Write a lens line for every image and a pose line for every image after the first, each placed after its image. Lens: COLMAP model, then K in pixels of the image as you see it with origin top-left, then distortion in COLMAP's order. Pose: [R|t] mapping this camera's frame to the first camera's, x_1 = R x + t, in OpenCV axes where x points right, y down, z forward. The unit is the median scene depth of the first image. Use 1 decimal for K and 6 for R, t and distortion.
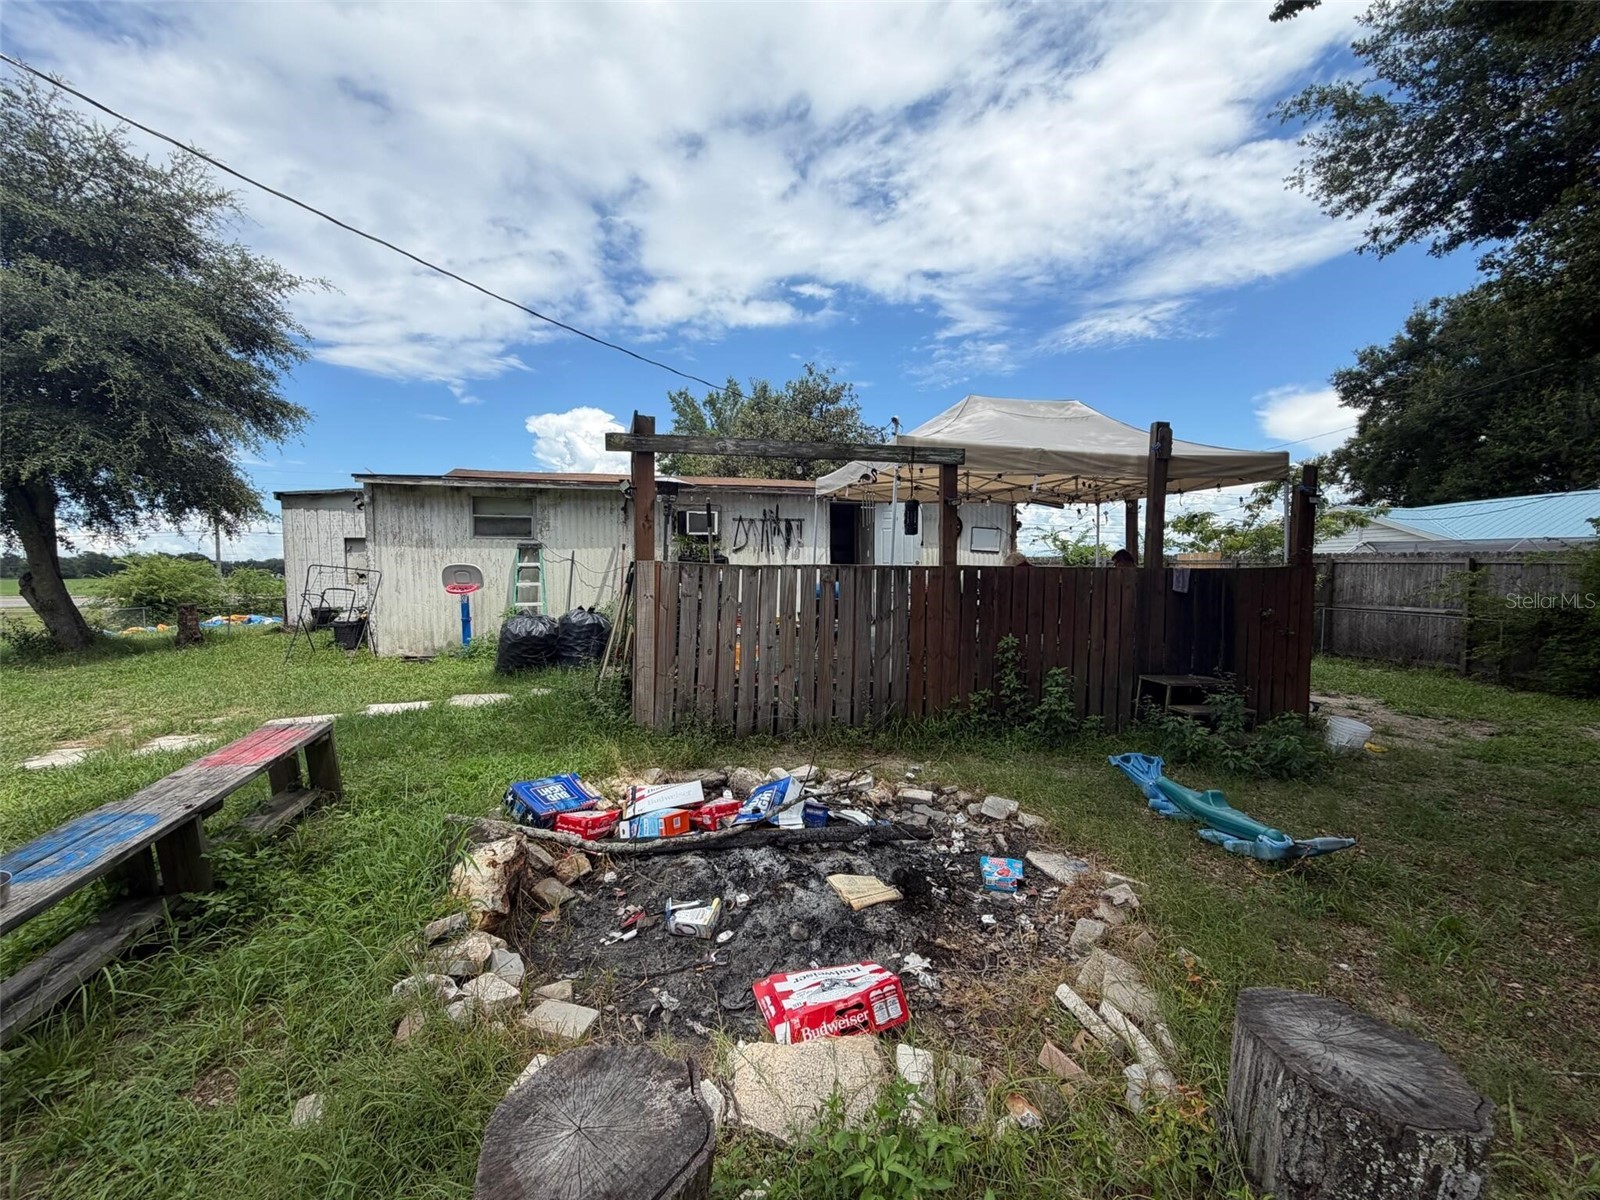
lens RADIAL K [[640.2, 0, 791.9], [0, 640.2, 605.9], [0, 0, 1]] dist [0.001609, -0.000097]
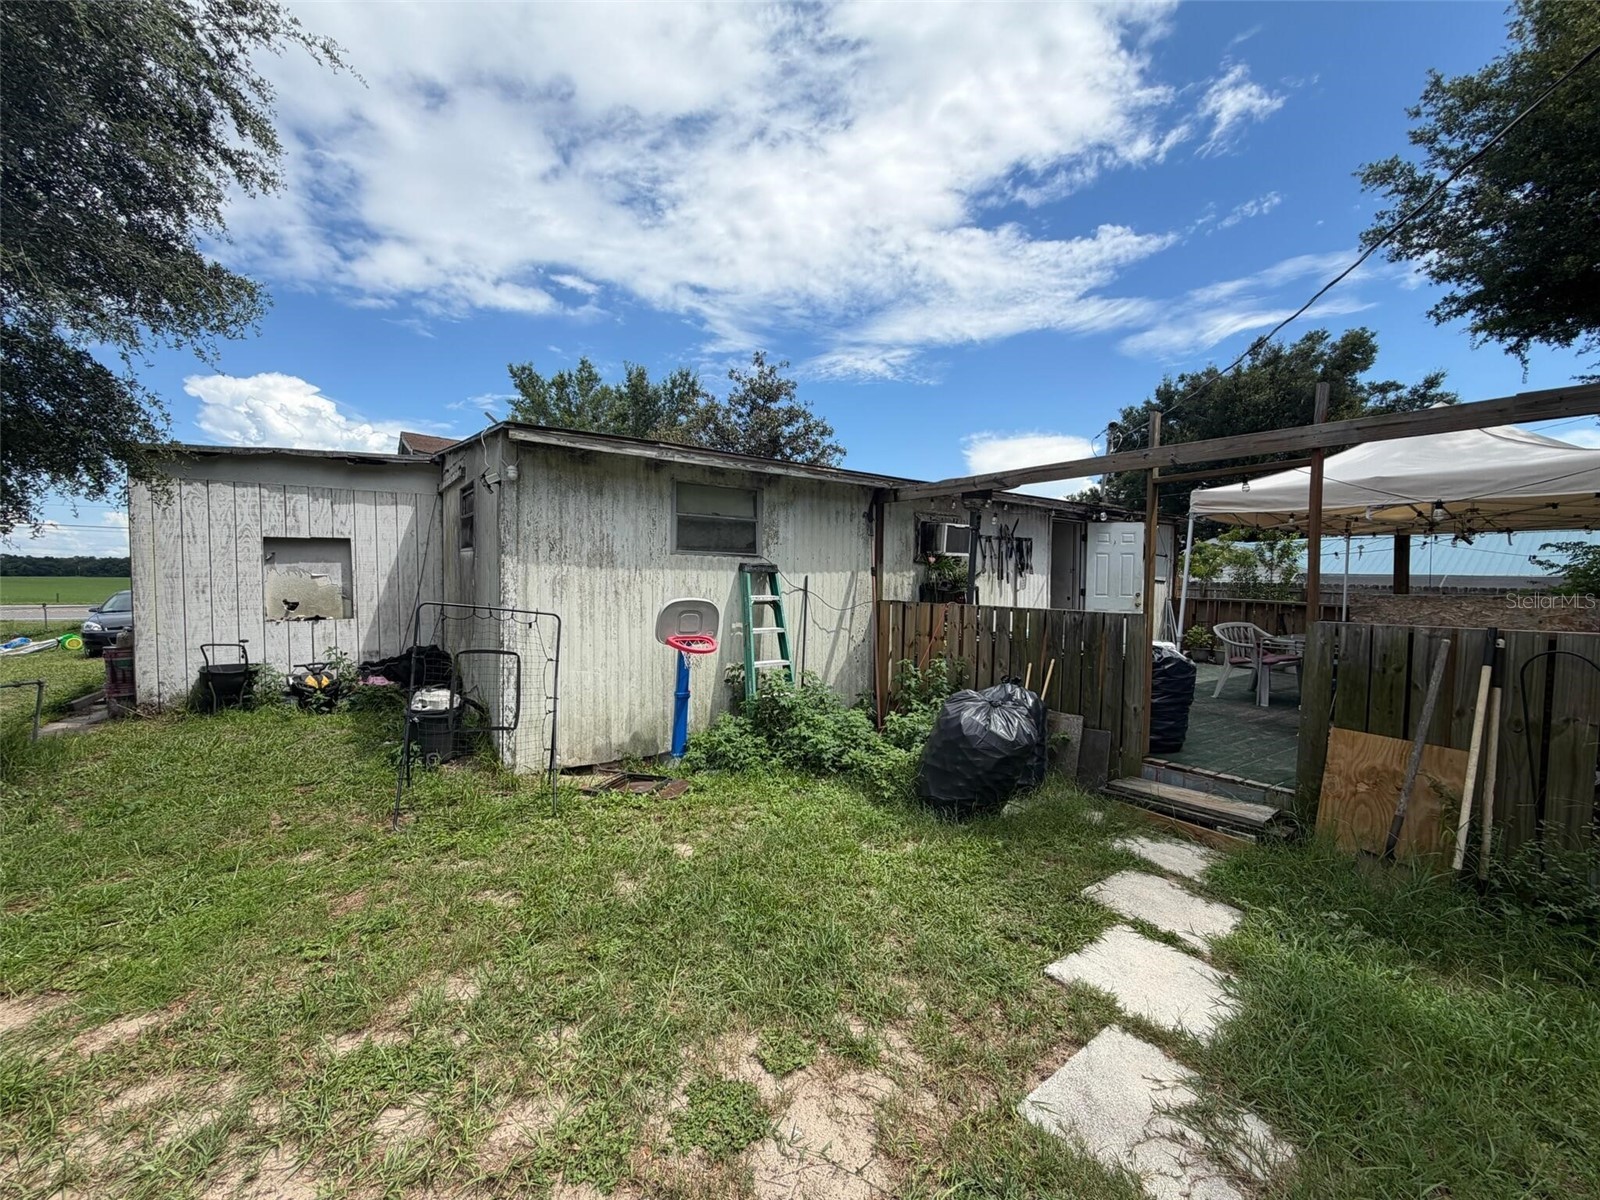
lens RADIAL K [[640.2, 0, 797.0], [0, 640.2, 606.1], [0, 0, 1]] dist [0.001609, -0.000097]
pose [[0.933691, 0.001249, 0.358078, -0.544615], [0.003334, 0.999920, -0.012180, -0.044997], [-0.358064, 0.012566, 0.933612, 0.376924]]
